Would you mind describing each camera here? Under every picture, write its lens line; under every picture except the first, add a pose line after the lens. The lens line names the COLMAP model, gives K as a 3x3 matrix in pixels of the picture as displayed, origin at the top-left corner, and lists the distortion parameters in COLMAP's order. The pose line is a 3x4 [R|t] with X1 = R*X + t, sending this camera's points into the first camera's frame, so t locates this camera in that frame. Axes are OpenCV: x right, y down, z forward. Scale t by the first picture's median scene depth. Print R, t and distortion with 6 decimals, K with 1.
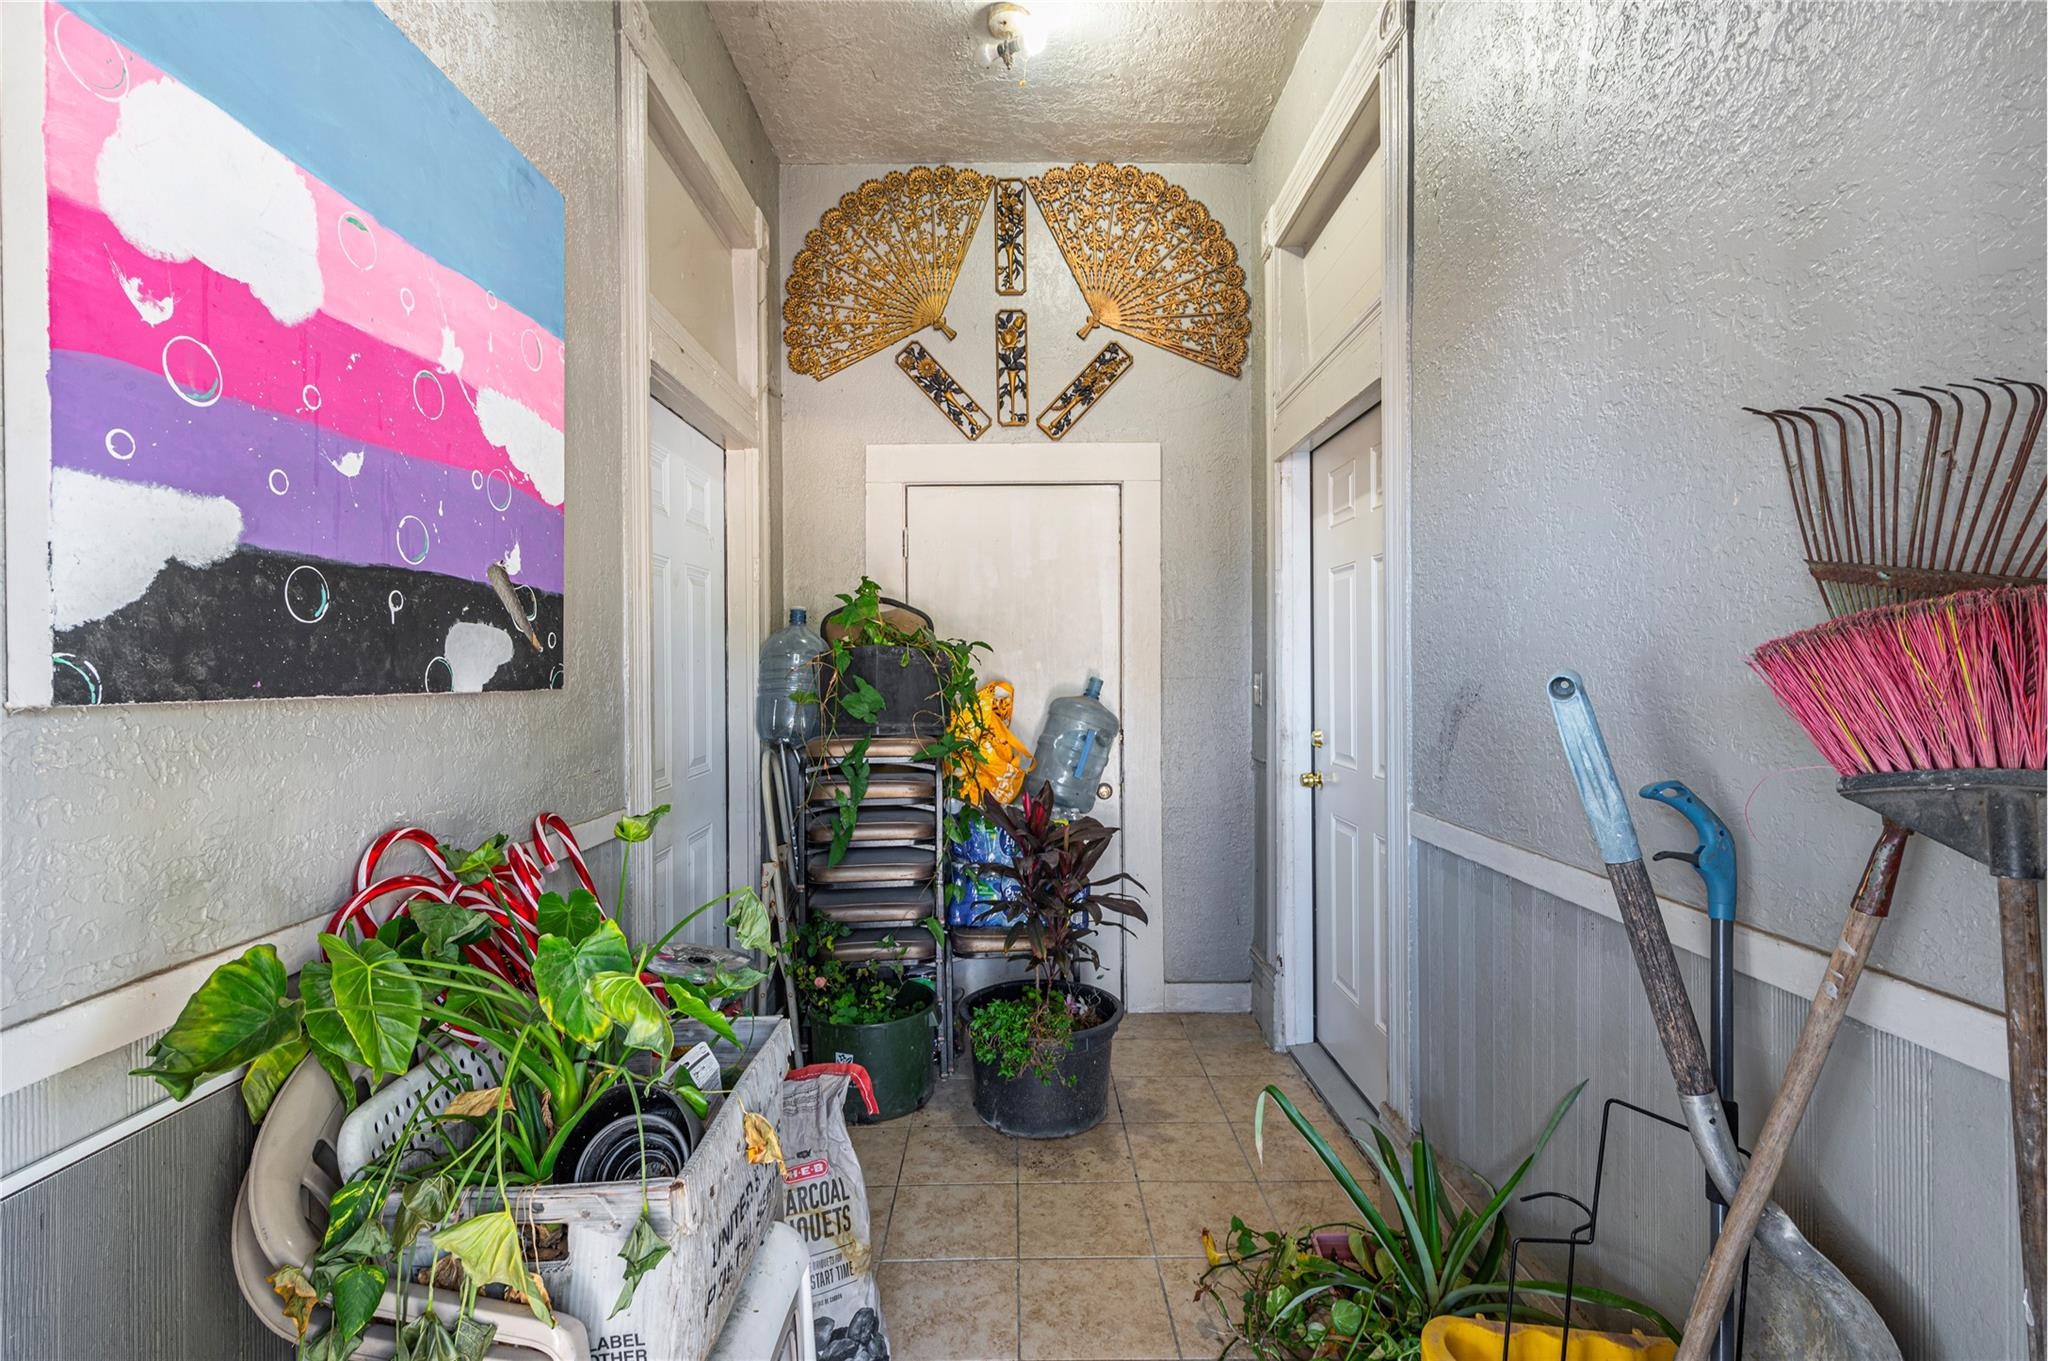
lens RADIAL K [[872.4, 0, 1020.2], [0, 872.4, 678.9], [0, 0, 1]] dist [0.000017, -0.000135]
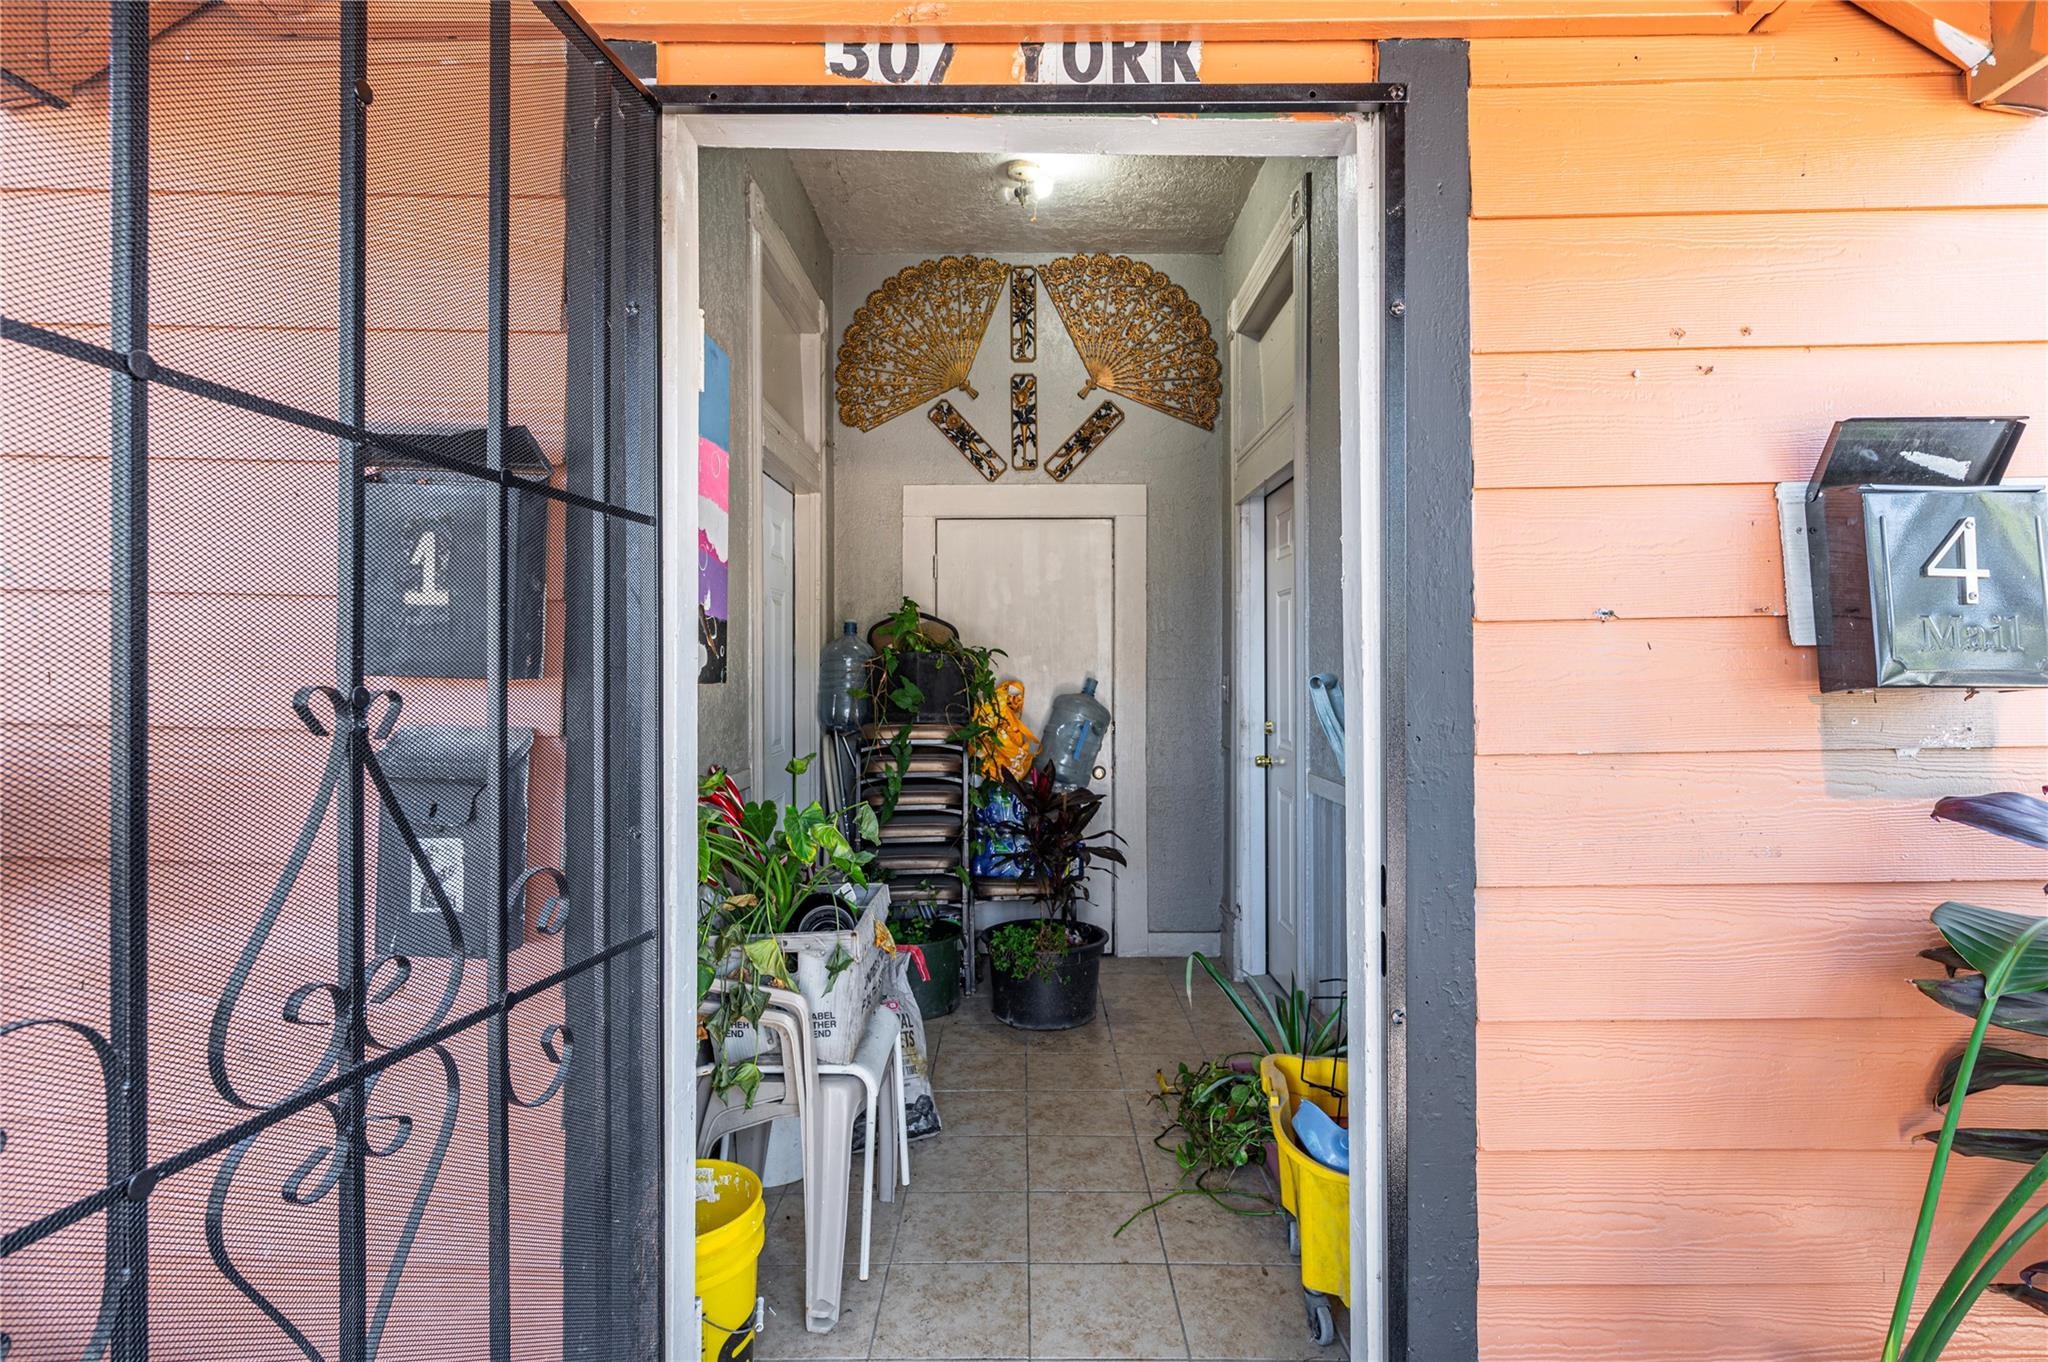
lens RADIAL K [[1004.7, 0, 1024.0], [0, 1004.7, 681.0], [0, 0, 1]] dist [-0.008110, -0.000107]
pose [[0.999972, 0.004558, -0.005900, 0.000363], [-0.004562, 0.999989, -0.000545, 0.003601], [0.005898, 0.000572, 0.999982, -0.423420]]
